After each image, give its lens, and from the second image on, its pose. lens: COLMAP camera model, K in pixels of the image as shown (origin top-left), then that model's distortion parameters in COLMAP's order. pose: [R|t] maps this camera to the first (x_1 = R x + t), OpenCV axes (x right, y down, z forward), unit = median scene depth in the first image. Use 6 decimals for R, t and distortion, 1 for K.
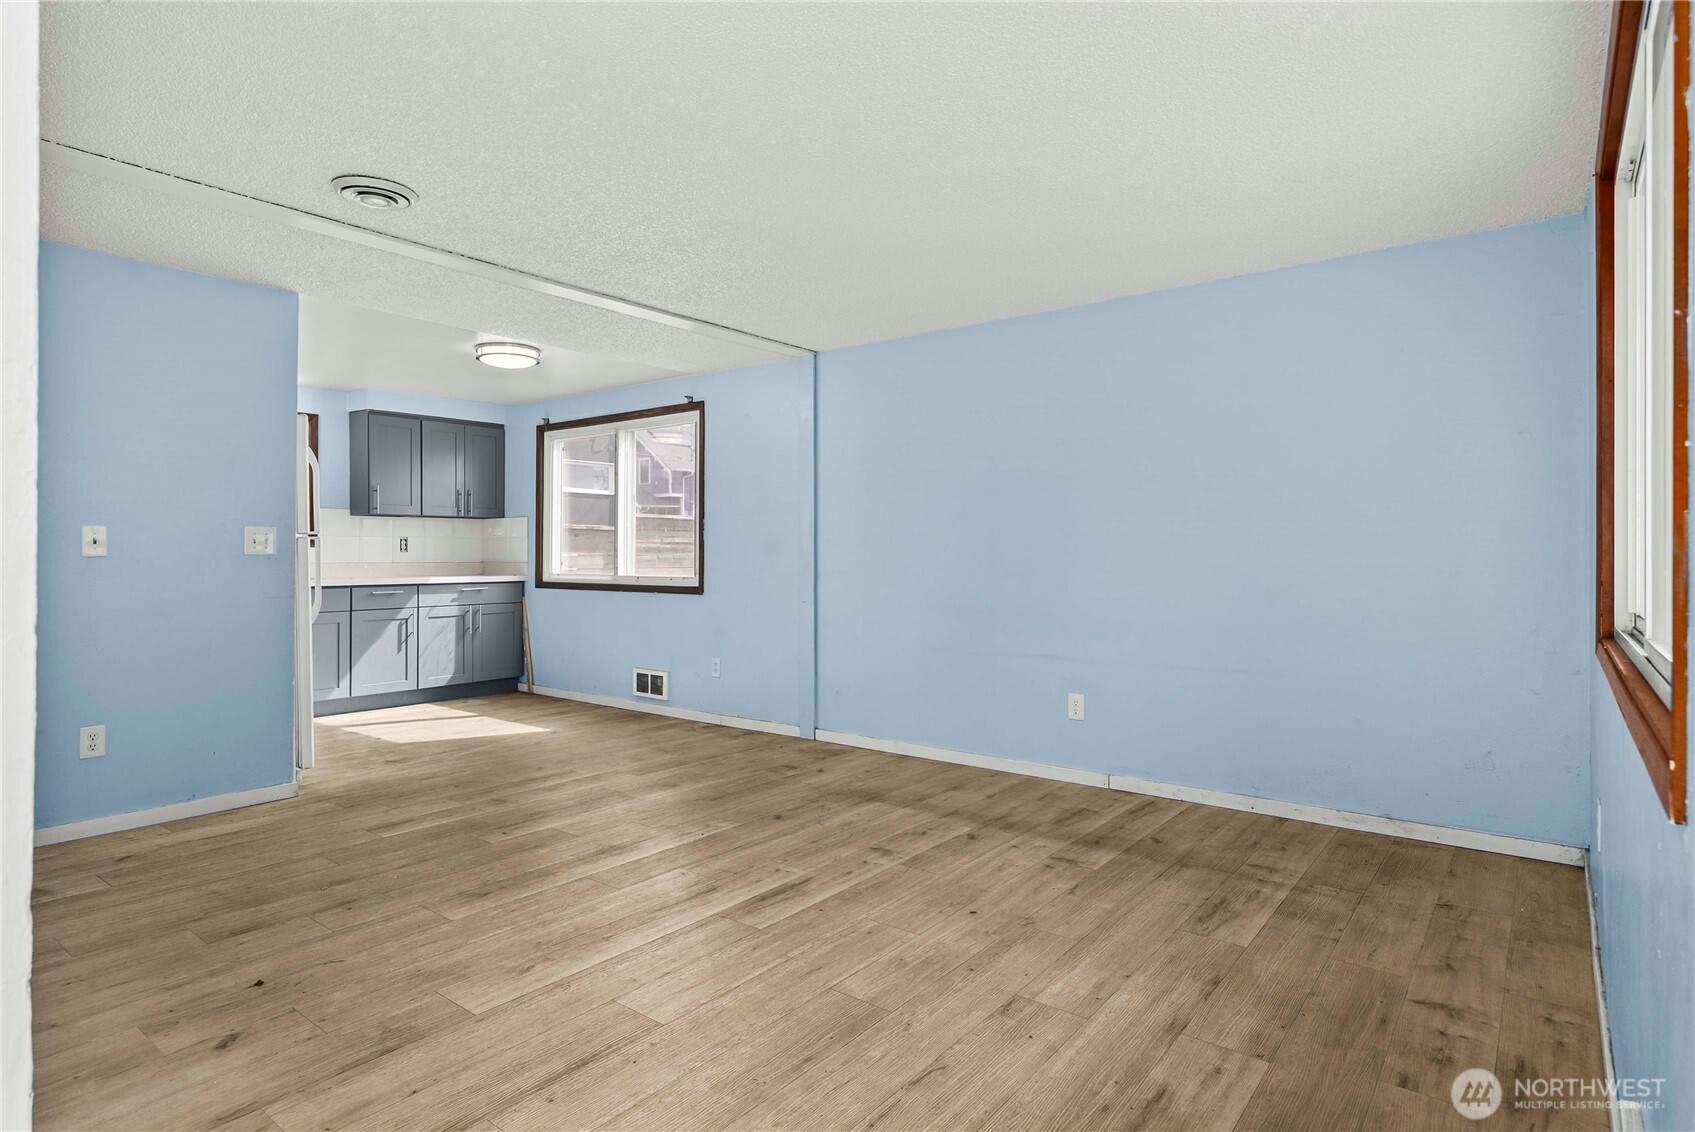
lens RADIAL K [[898.1, 0, 841.5], [0, 898.1, 554.3], [0, 0, 1]] dist [0.001679, 0.000256]
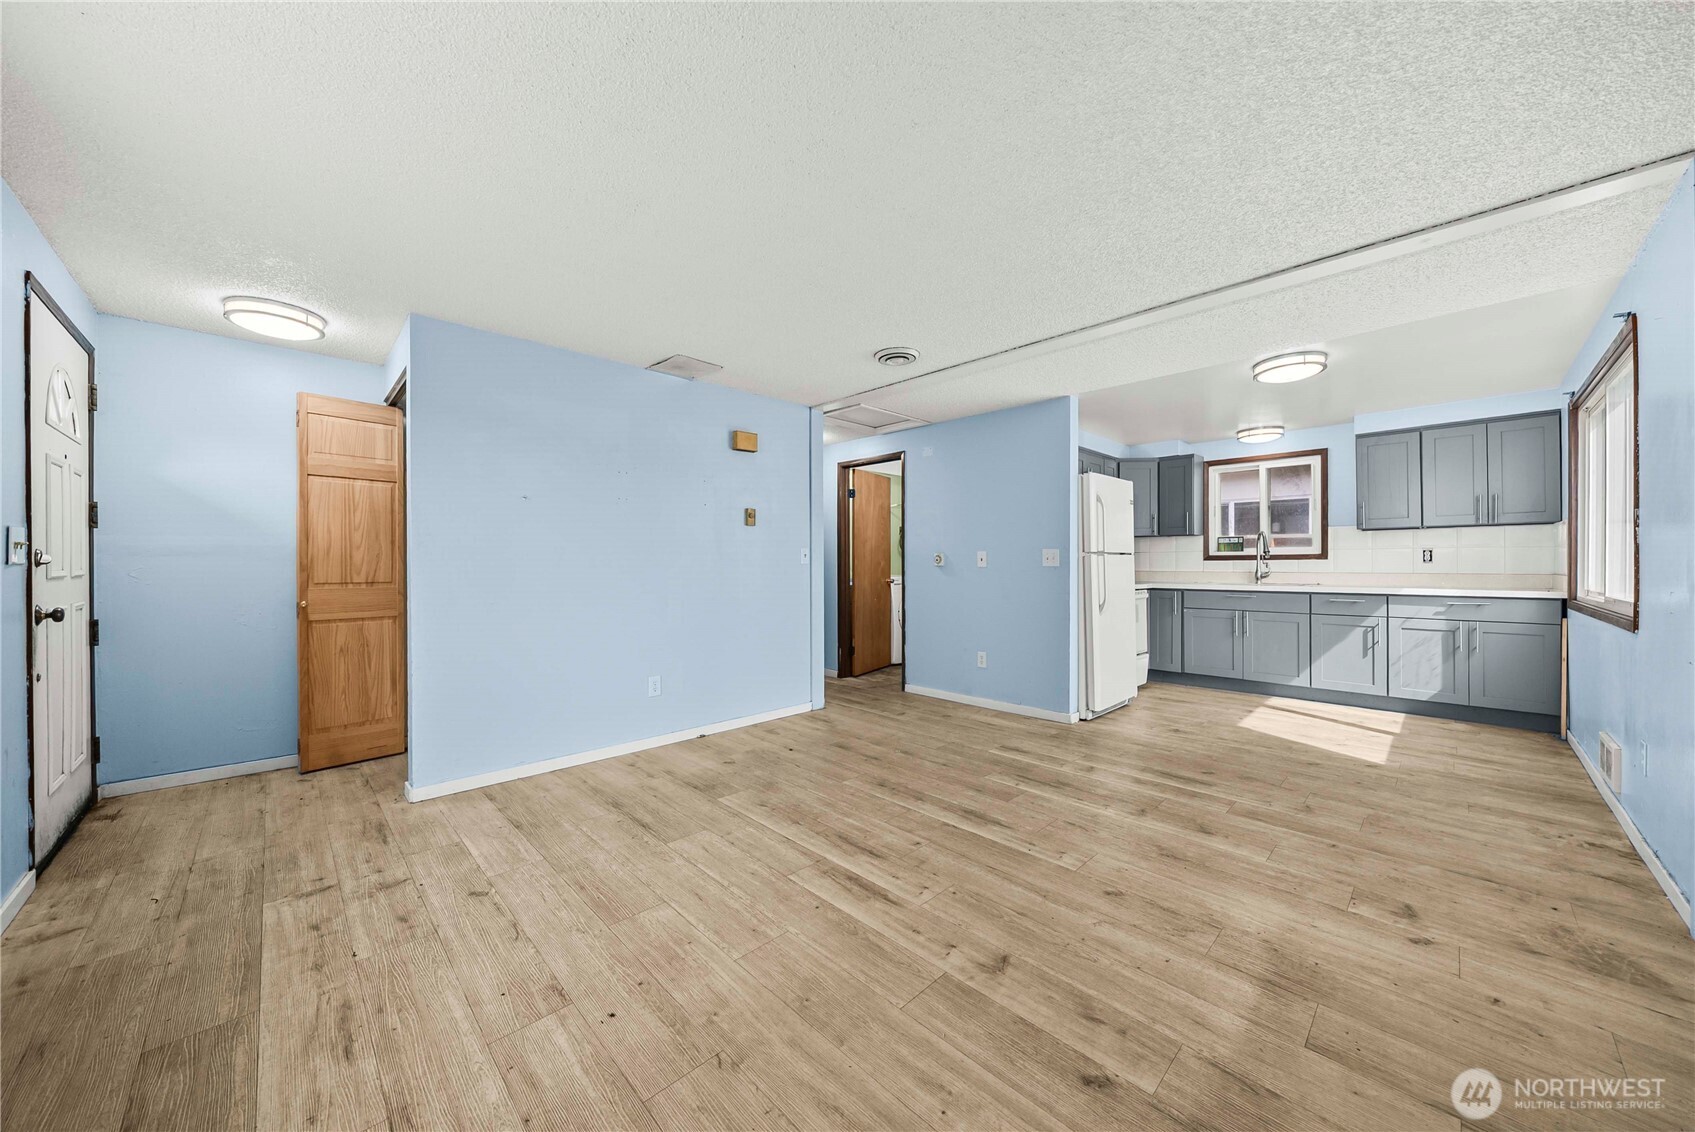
lens RADIAL K [[594.5, 0, 851.3], [0, 594.5, 565.4], [0, 0, 1]] dist [-0.005329, 0.000007]
pose [[-0.130063, 0.000226, -0.991506, 0.542637], [0.001588, 0.999999, 0.000020, -0.002238], [0.991504, -0.001572, -0.130064, 0.931173]]
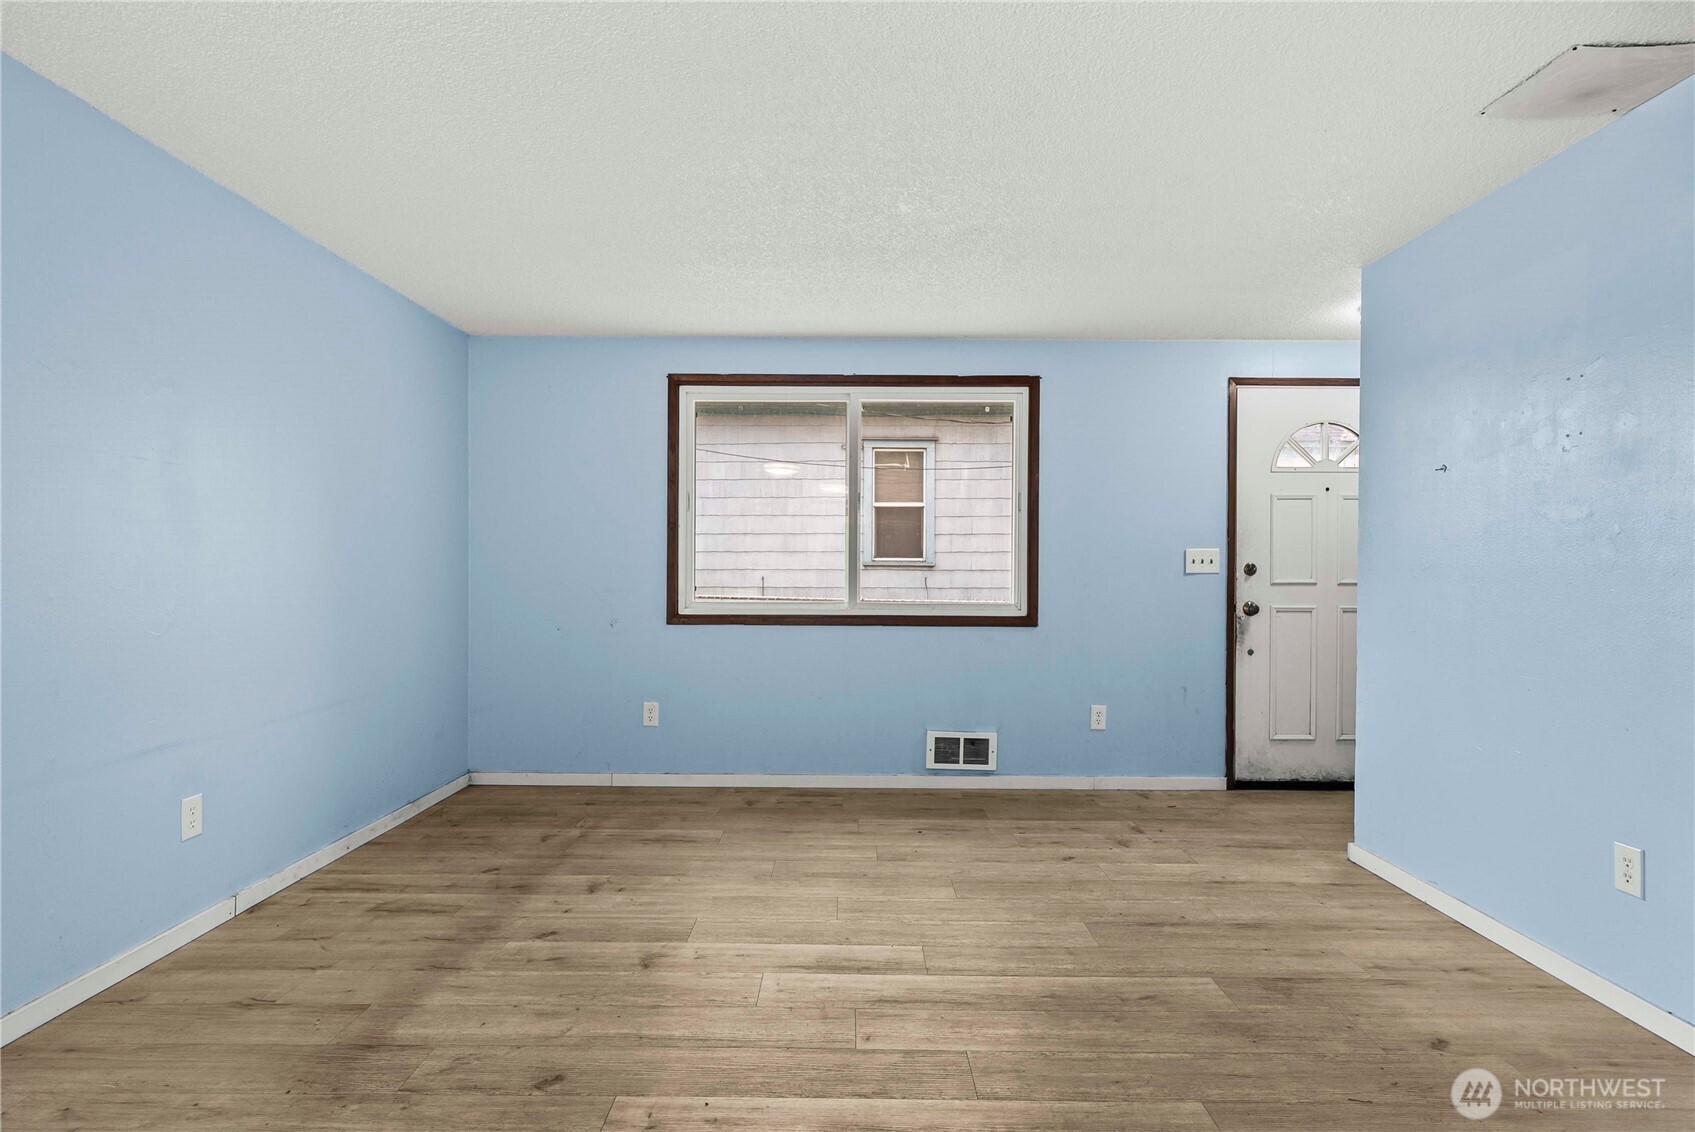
lens RADIAL K [[883.3, 0, 848.4], [0, 883.3, 582.6], [0, 0, 1]] dist [0.002808, 0.000472]
pose [[-0.614935, -0.014534, 0.788444, -0.641009], [-0.008080, 0.999894, 0.012129, -0.003395], [-0.788536, 0.001088, -0.614987, 1.311541]]
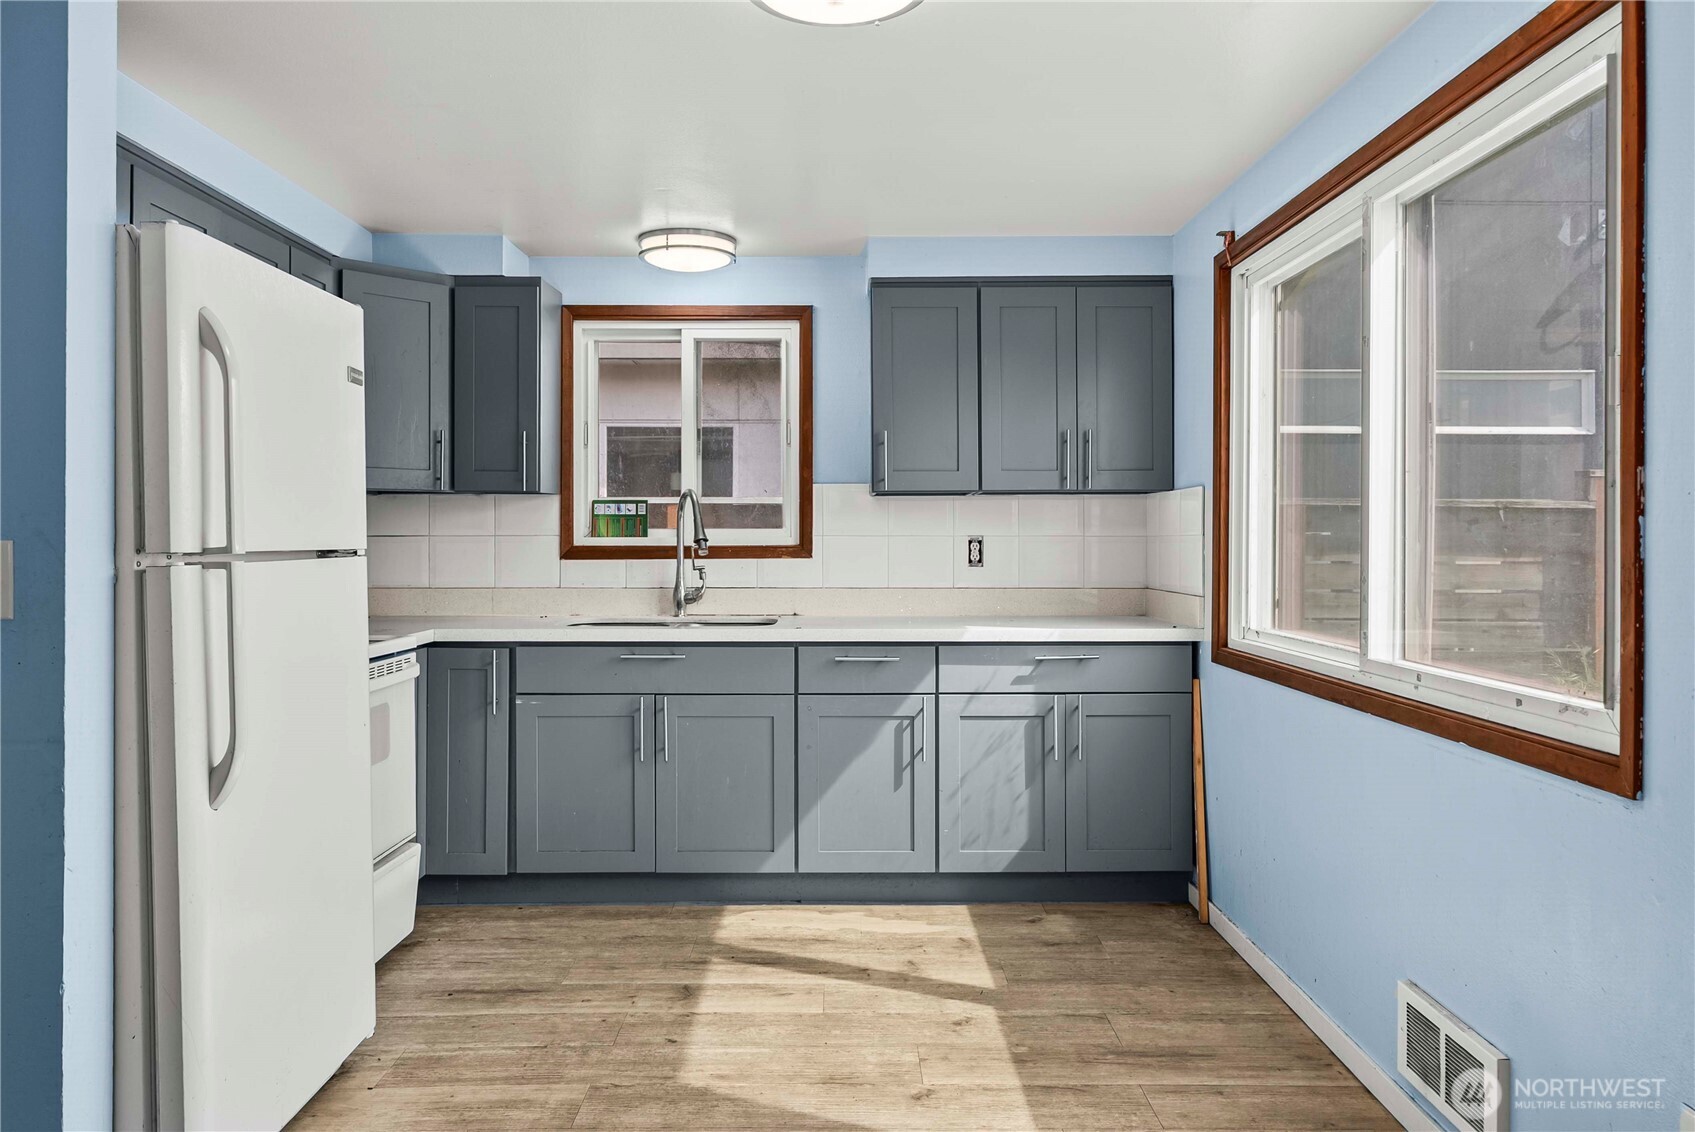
lens RADIAL K [[1139.2, 0, 847.1], [0, 1139.2, 540.7], [0, 0, 1]] dist [0.003470, 0.000528]
pose [[0.621856, -0.000571, -0.783132, -0.094331], [0.000959, 1.000000, 0.000032, -0.035544], [0.783131, -0.000771, 0.621856, 1.175787]]
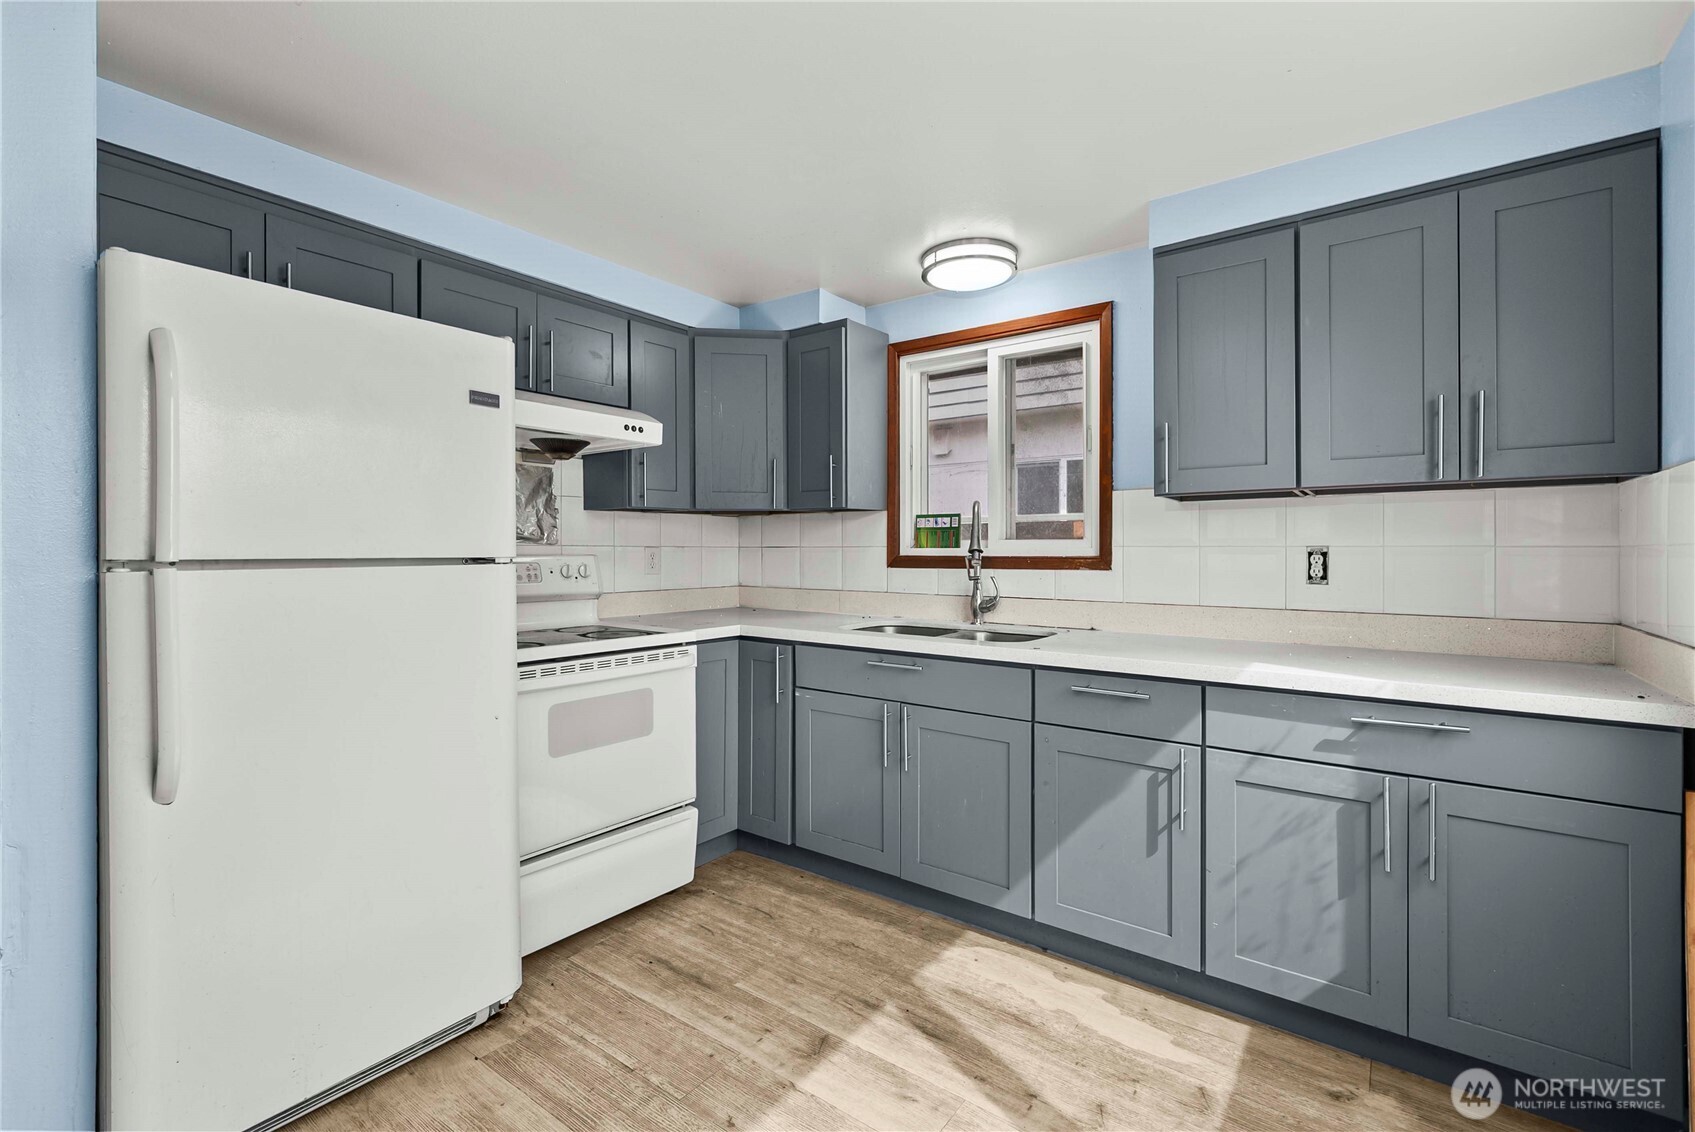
lens RADIAL K [[744.3, 0, 844.5], [0, 744.3, 550.8], [0, 0, 1]] dist [-0.000828, -0.000121]
pose [[0.023346, -0.000526, -0.999727, -0.346945], [-0.002407, 0.999997, -0.000582, -0.035387], [0.999725, 0.002420, 0.023345, 1.648827]]
